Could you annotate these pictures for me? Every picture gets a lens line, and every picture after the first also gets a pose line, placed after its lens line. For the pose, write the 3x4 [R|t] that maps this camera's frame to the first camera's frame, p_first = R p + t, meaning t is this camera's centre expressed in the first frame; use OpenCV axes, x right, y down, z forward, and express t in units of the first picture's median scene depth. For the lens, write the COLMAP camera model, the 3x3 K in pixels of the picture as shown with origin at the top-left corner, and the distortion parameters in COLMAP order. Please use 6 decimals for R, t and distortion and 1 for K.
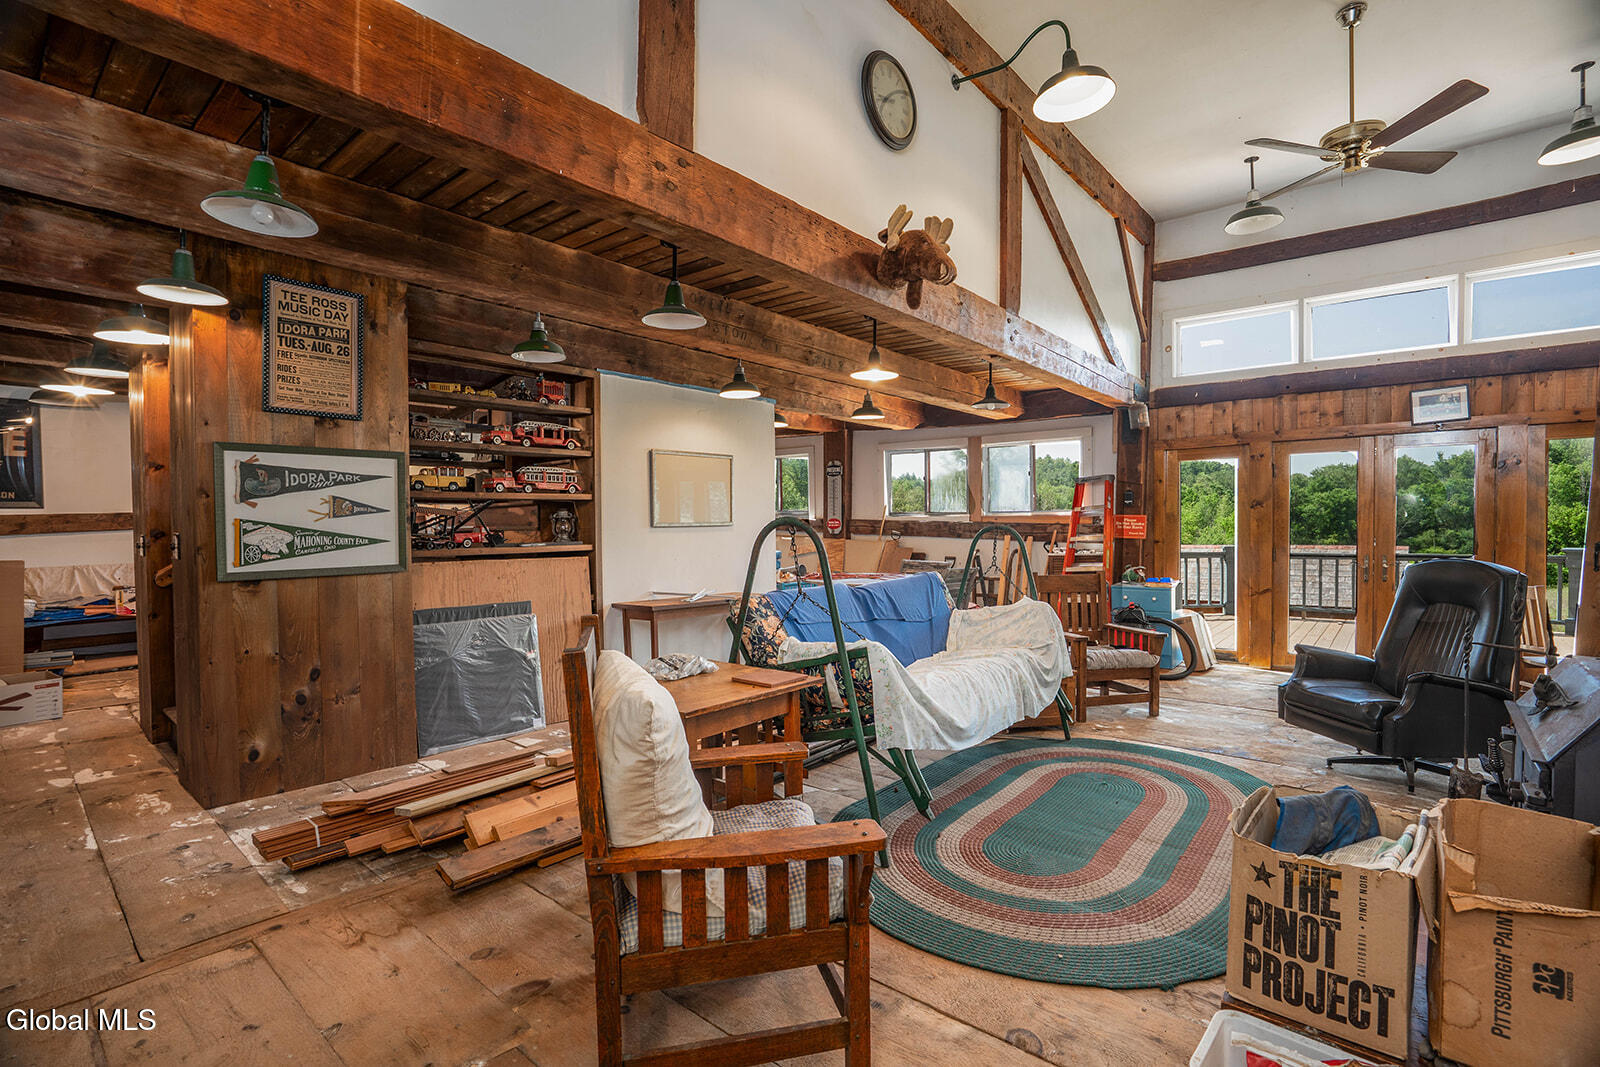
lens RADIAL K [[731.4, 0, 793.3], [0, 731.4, 536.7], [0, 0, 1]] dist [-0.012261, 0.001599]
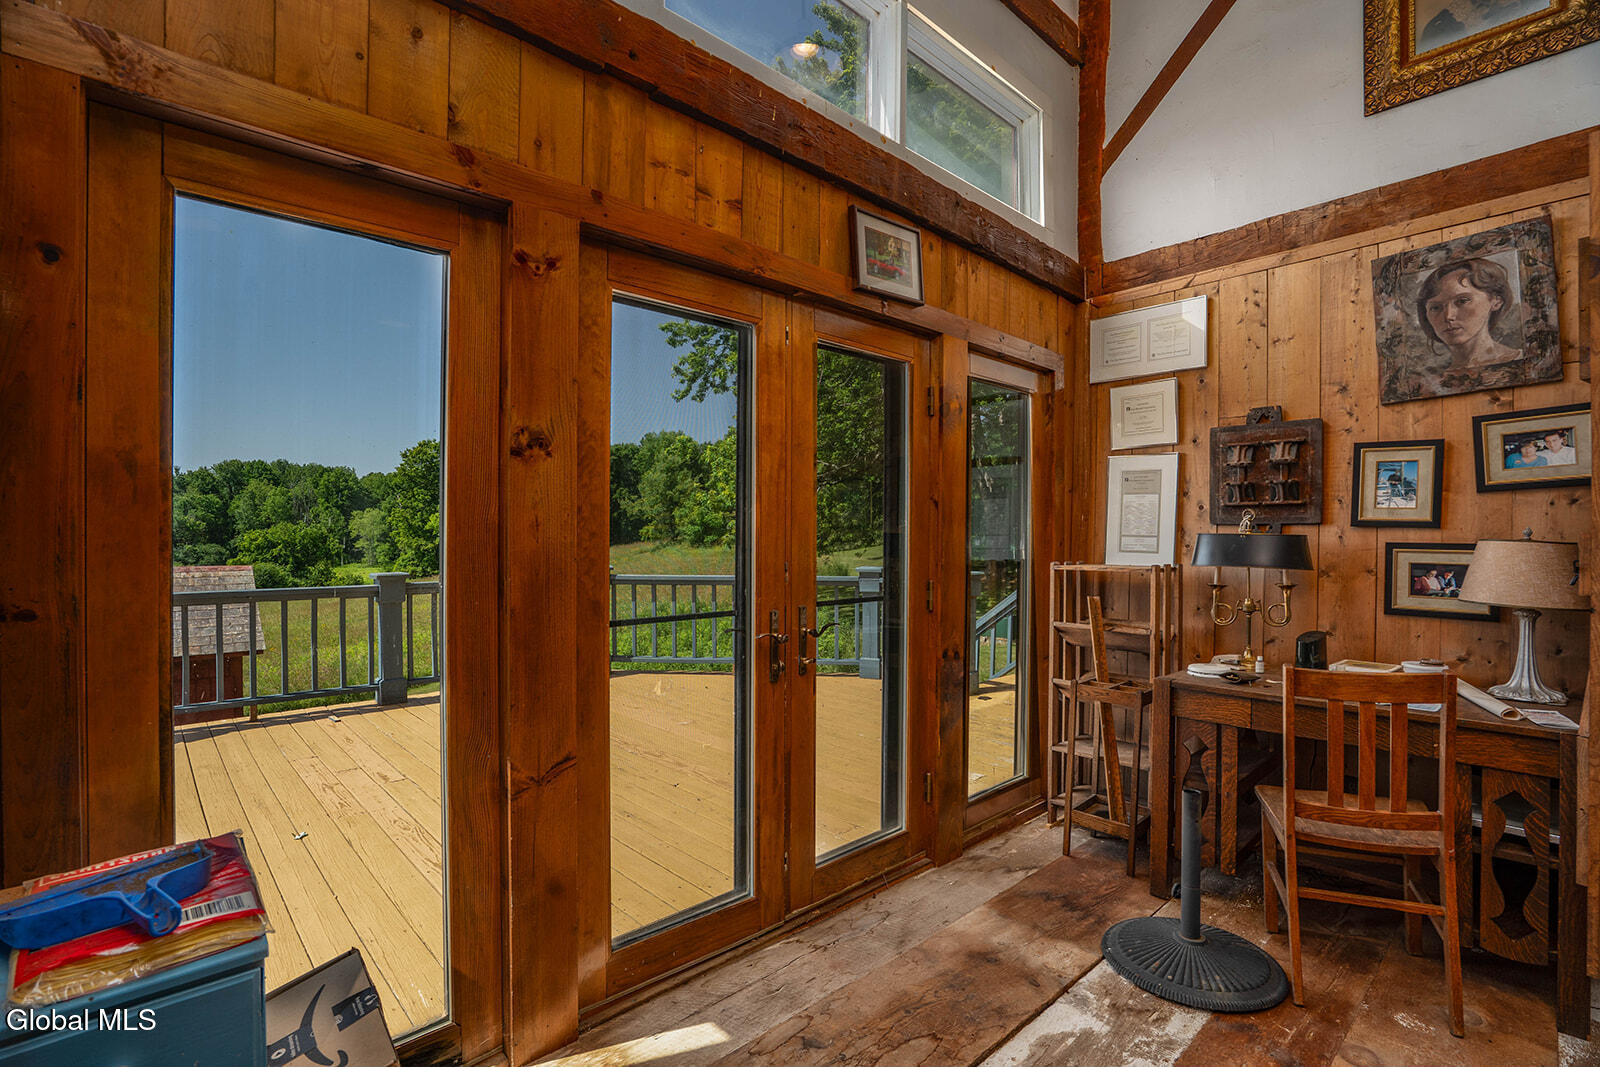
lens RADIAL K [[731.4, 0, 804.7], [0, 731.4, 540.4], [0, 0, 1]] dist [-0.012261, 0.001599]
pose [[0.119631, 0.002628, 0.992815, 0.393054], [0.013536, 0.999899, -0.004278, -0.007242], [-0.992726, 0.013951, 0.119583, 0.887581]]
